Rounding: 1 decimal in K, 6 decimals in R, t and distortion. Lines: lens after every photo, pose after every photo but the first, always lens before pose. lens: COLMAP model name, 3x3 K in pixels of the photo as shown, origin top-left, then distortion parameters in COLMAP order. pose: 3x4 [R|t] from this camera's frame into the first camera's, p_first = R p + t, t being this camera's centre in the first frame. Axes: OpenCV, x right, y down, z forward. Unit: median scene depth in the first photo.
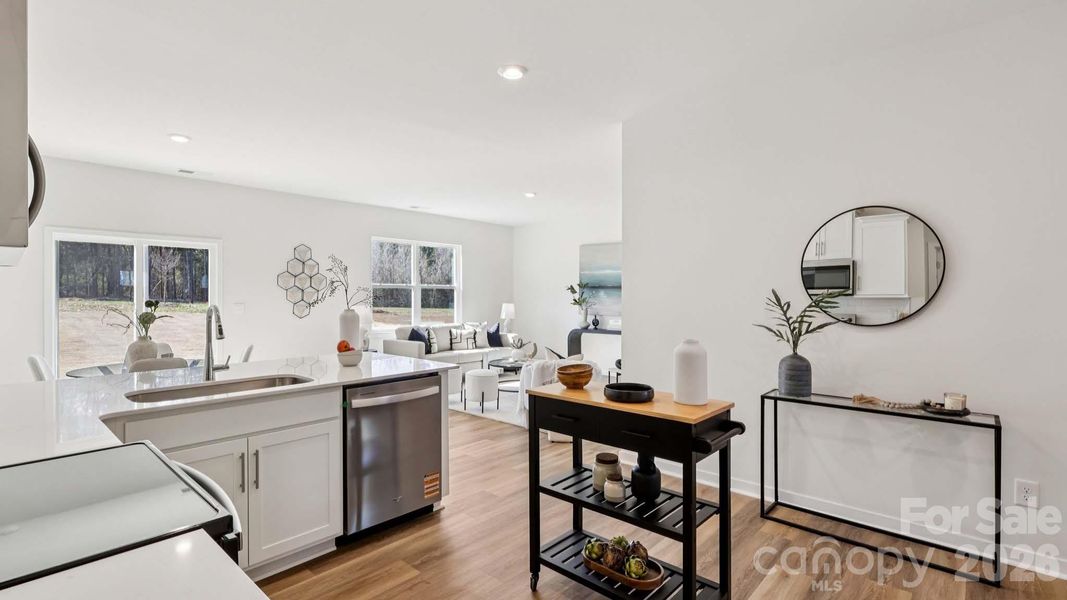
lens RADIAL K [[494.1, 0, 530.8], [0, 494.1, 299.2], [0, 0, 1]] dist [-0.002367, 0.000822]
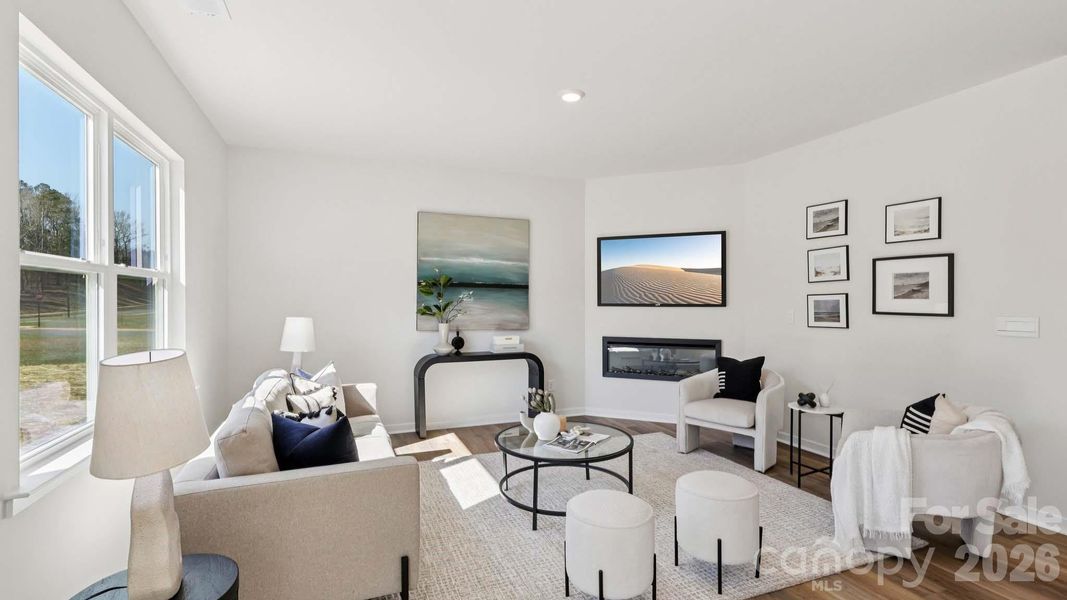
lens RADIAL K [[494.1, 0, 534.0], [0, 494.1, 298.7], [0, 0, 1]] dist [-0.002367, 0.000822]
pose [[0.441160, -0.002563, 0.897425, -0.401594], [0.007273, 0.999973, -0.000720, -0.006622], [-0.897399, 0.006845, 0.441167, 0.706172]]
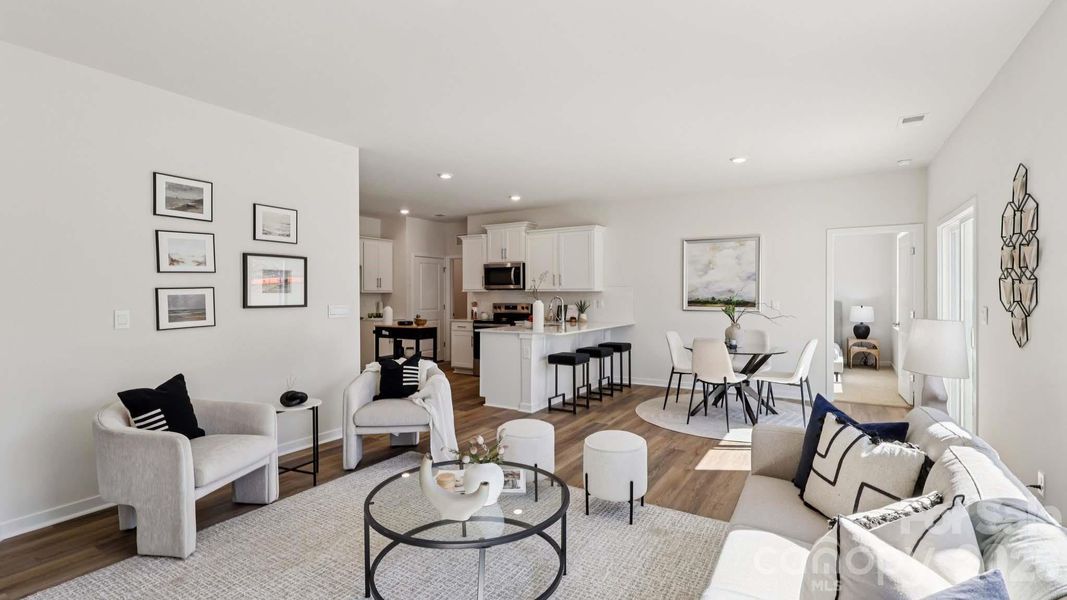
lens RADIAL K [[494.1, 0, 530.1], [0, 494.1, 299.2], [0, 0, 1]] dist [-0.002367, 0.000822]
pose [[-0.981478, 0.002825, -0.191556, 0.004280], [-0.000950, 0.999807, 0.019610, -0.008316], [0.191575, 0.019429, -0.981286, 1.155144]]
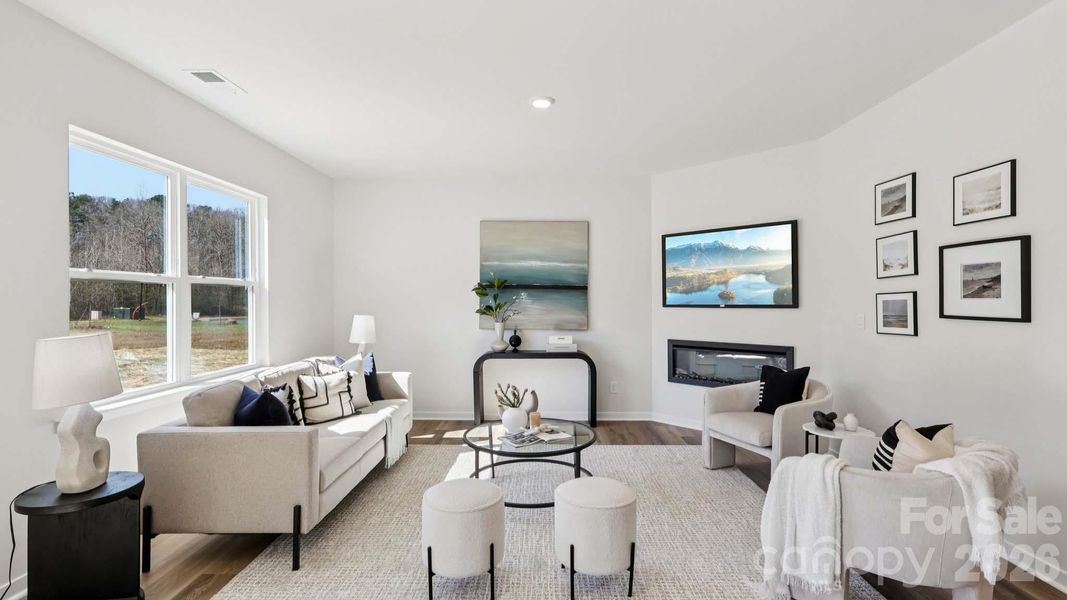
lens RADIAL K [[494.1, 0, 533.8], [0, 494.1, 299.6], [0, 0, 1]] dist [-0.002367, 0.000822]
pose [[0.756983, -0.004170, 0.653421, -0.296193], [0.009405, 0.999946, -0.004515, -0.004656], [-0.653367, 0.009563, 0.756981, 0.537065]]
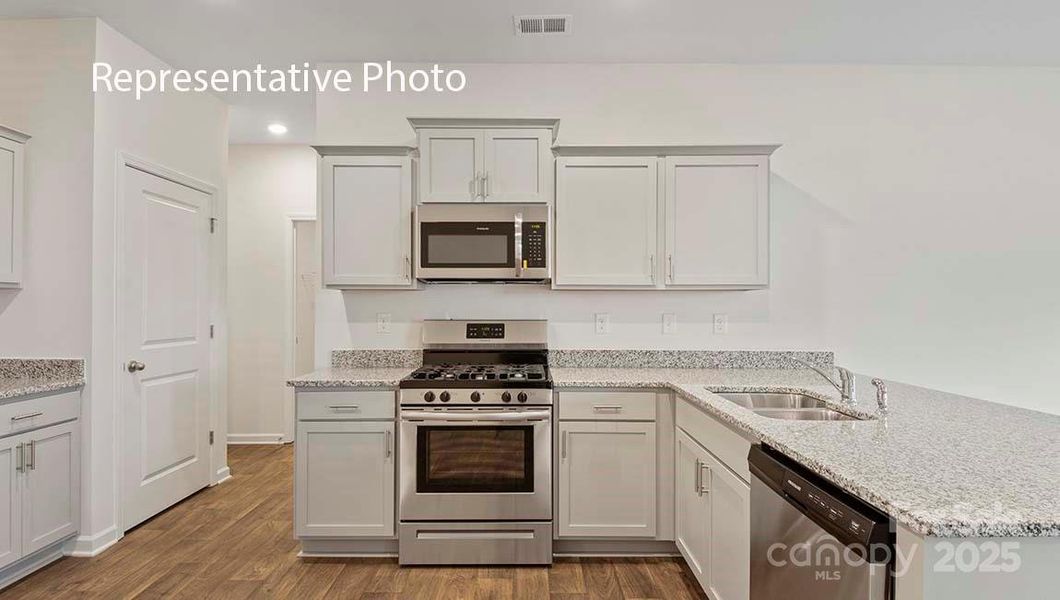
lens RADIAL K [[542.3, 0, 525.4], [0, 542.3, 304.2], [0, 0, 1]] dist [0.014378, -0.012605]
pose [[-0.750413, 0.001264, -0.660968, 0.089681], [-0.007692, 0.999914, 0.010646, 0.003572], [0.660924, 0.013073, -0.750339, 0.433145]]
